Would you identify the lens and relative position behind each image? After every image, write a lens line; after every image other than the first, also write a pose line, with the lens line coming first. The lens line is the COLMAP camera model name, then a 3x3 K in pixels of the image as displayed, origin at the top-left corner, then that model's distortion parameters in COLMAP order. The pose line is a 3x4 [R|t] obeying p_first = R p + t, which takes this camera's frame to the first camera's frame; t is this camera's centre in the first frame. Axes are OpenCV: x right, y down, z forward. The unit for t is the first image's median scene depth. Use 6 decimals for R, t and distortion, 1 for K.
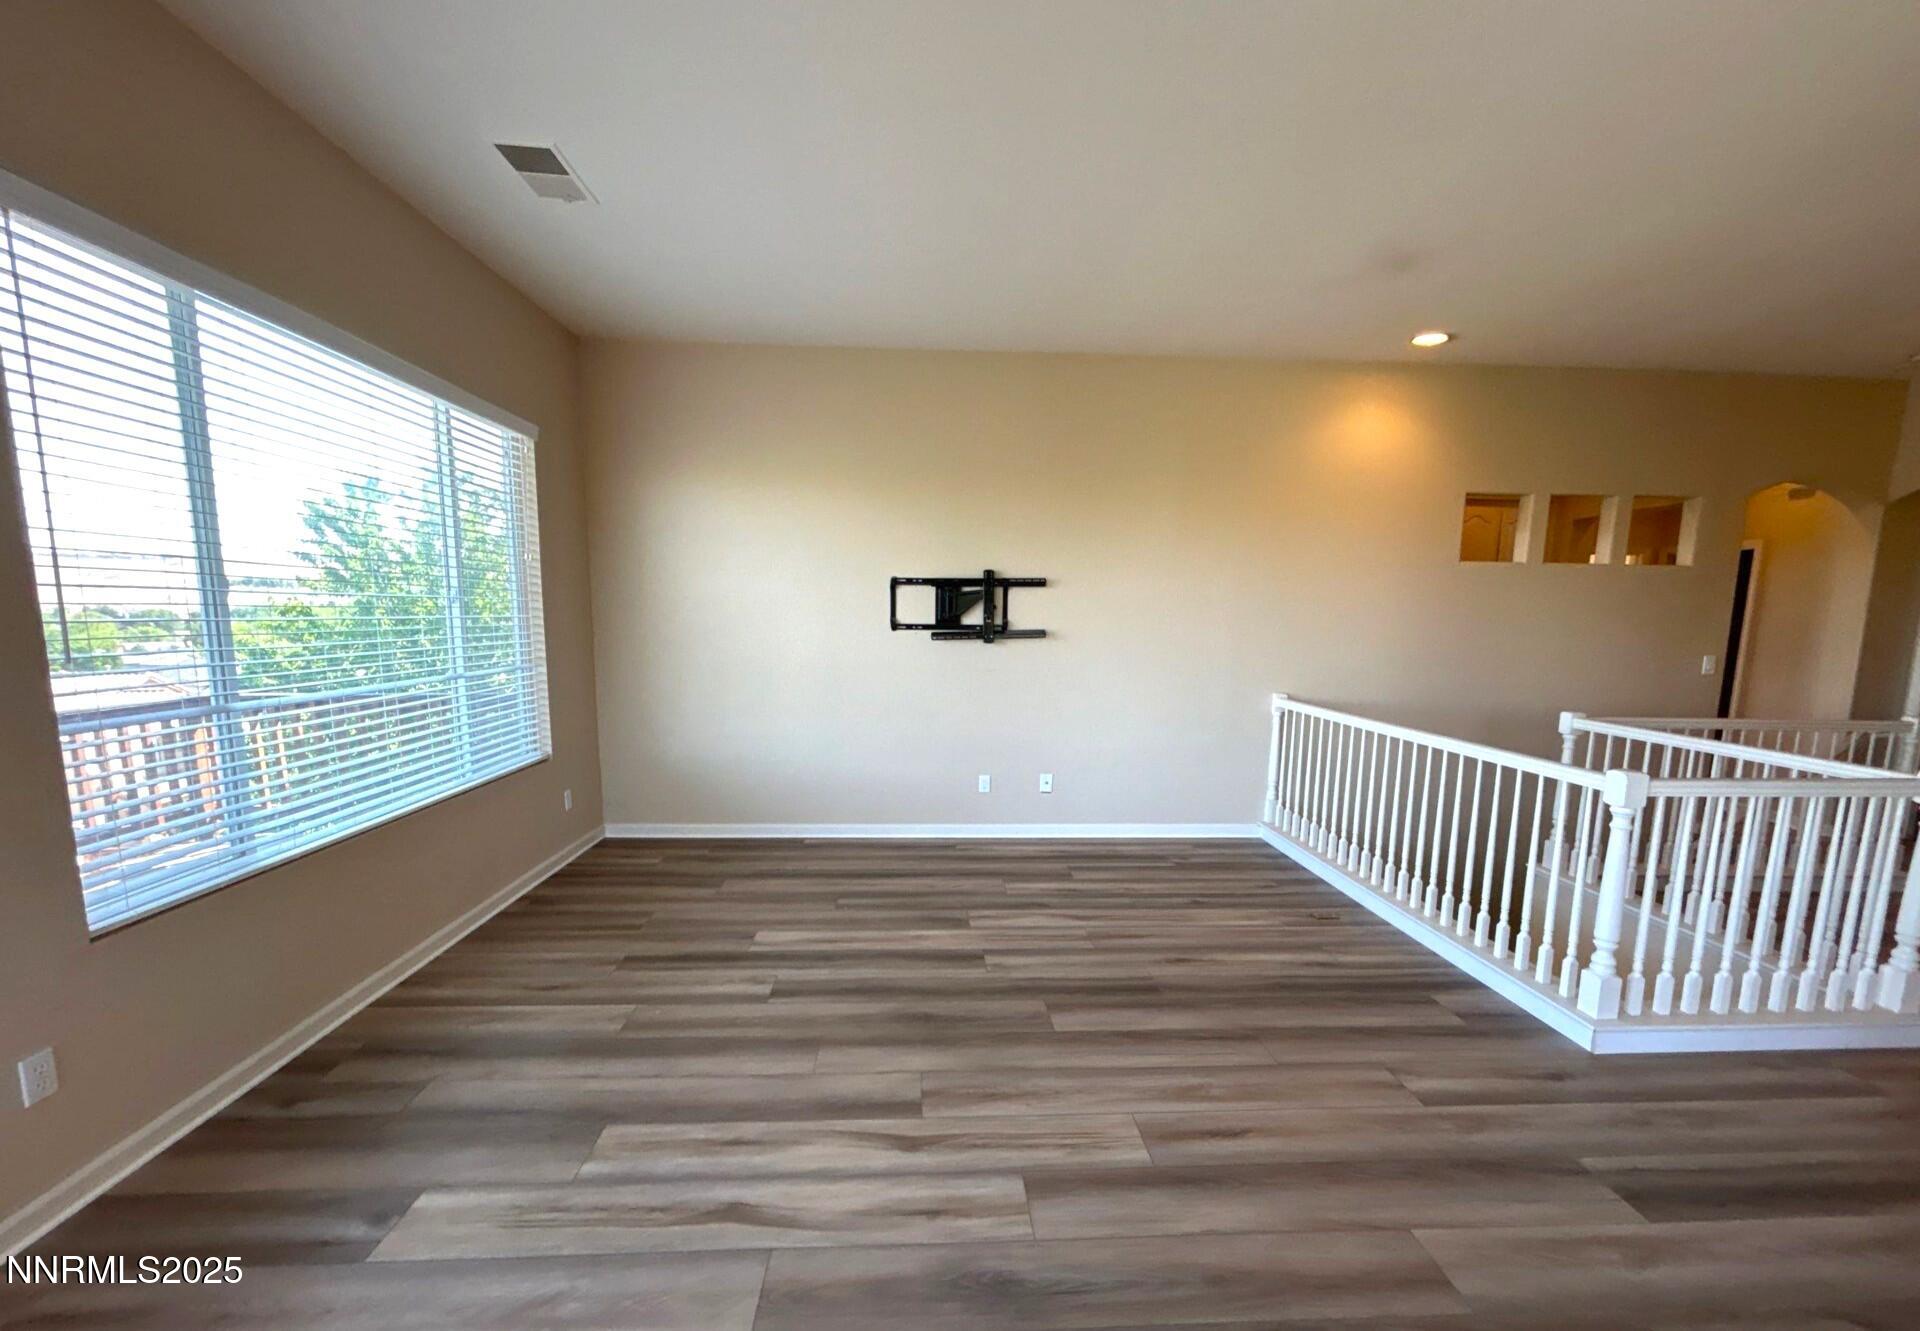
lens RADIAL K [[774.0, 0, 959.1], [0, 774.0, 719.9], [0, 0, 1]] dist [0.001955, 0.000081]
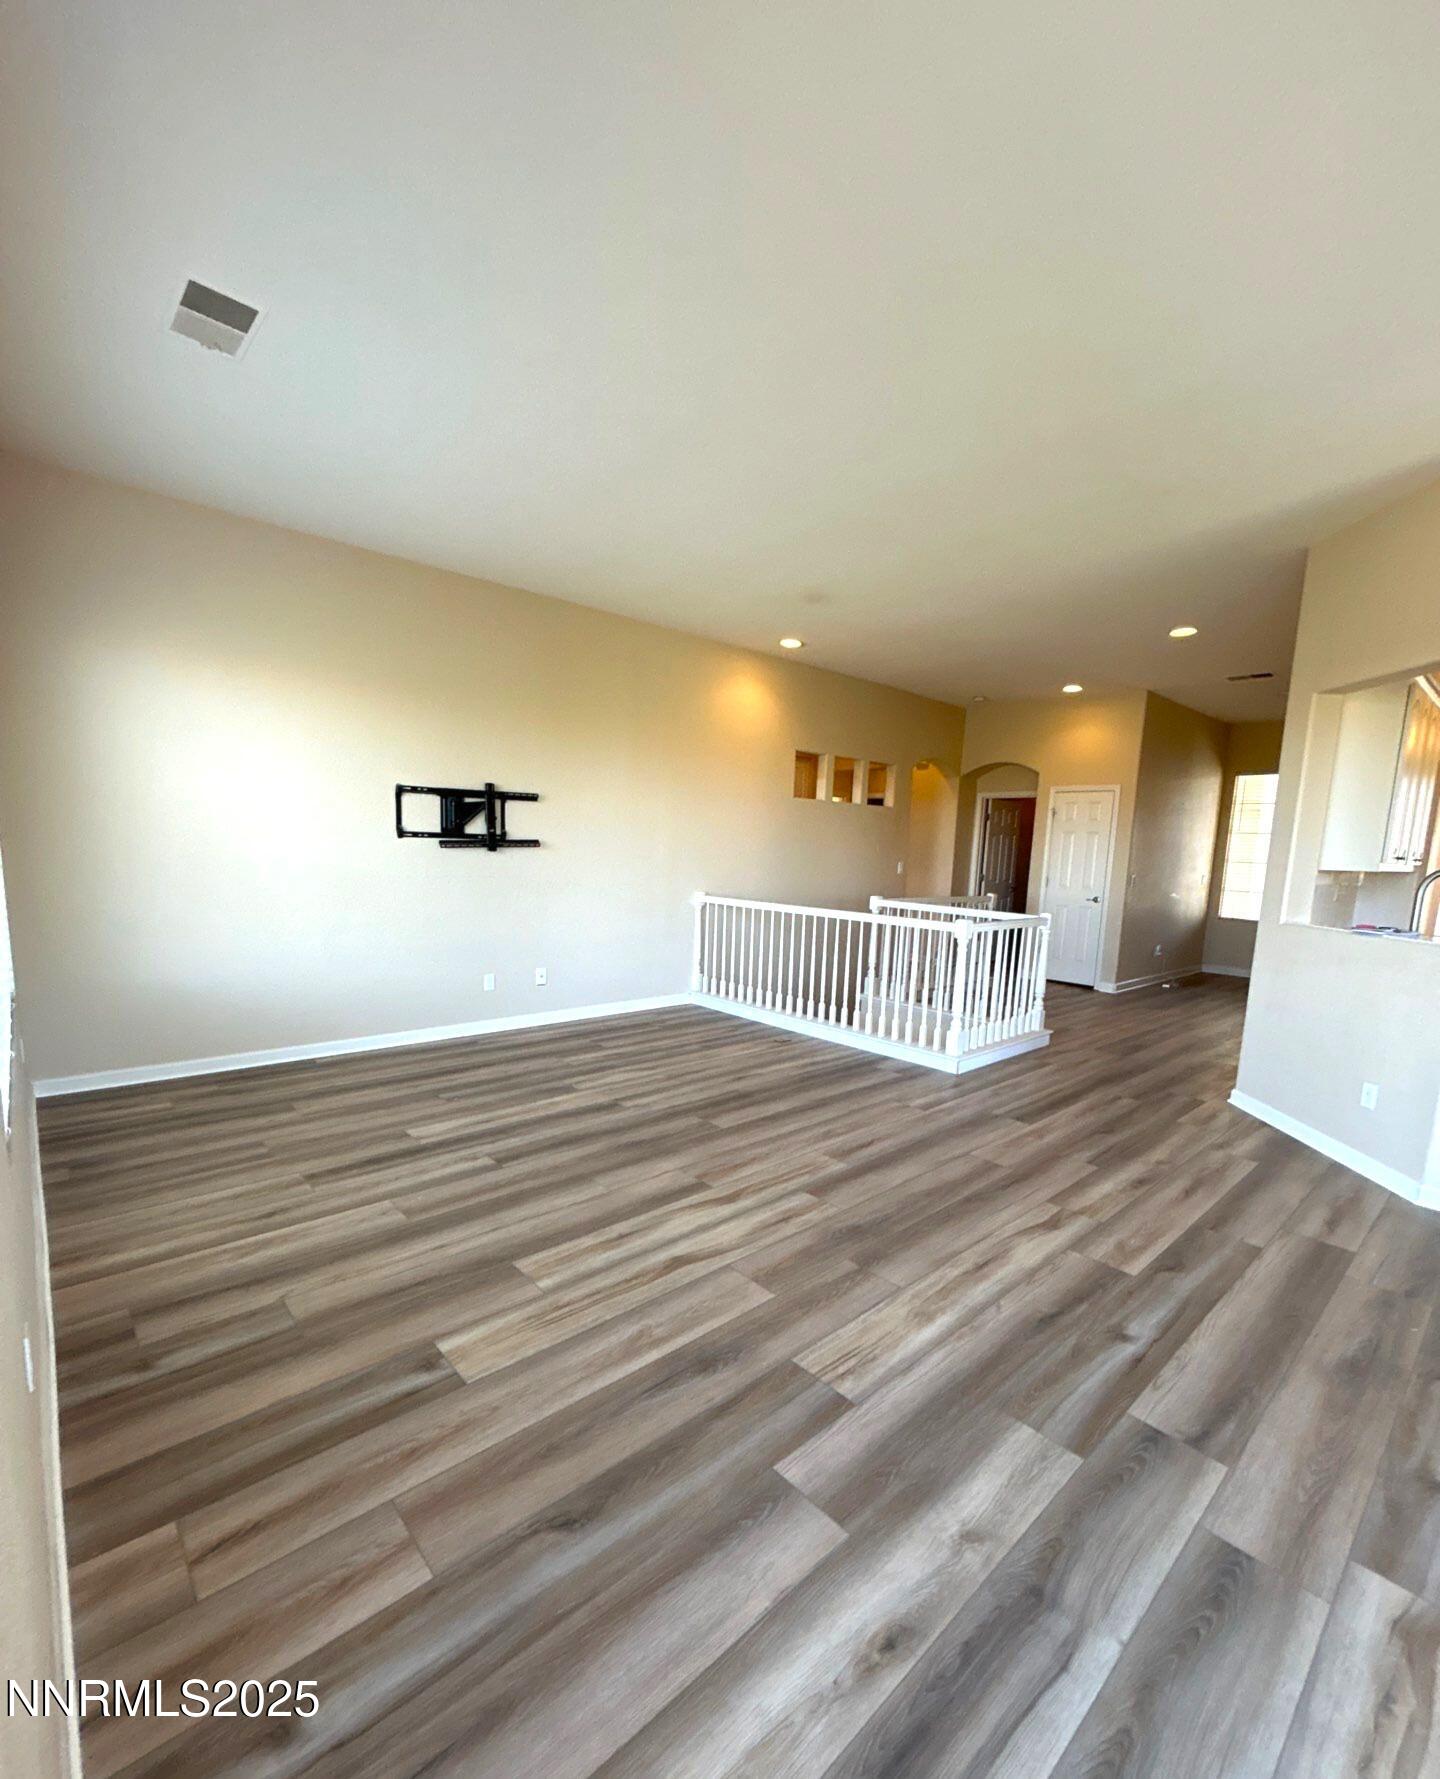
lens RADIAL K [[775.5, 0, 716.2], [0, 775.5, 952.3], [0, 0, 1]] dist [0.011533, -0.000585]
pose [[0.777462, -0.075654, 0.624363, -0.529484], [0.062200, 0.997121, 0.043369, 0.018589], [-0.625846, 0.005117, 0.779930, -0.055866]]
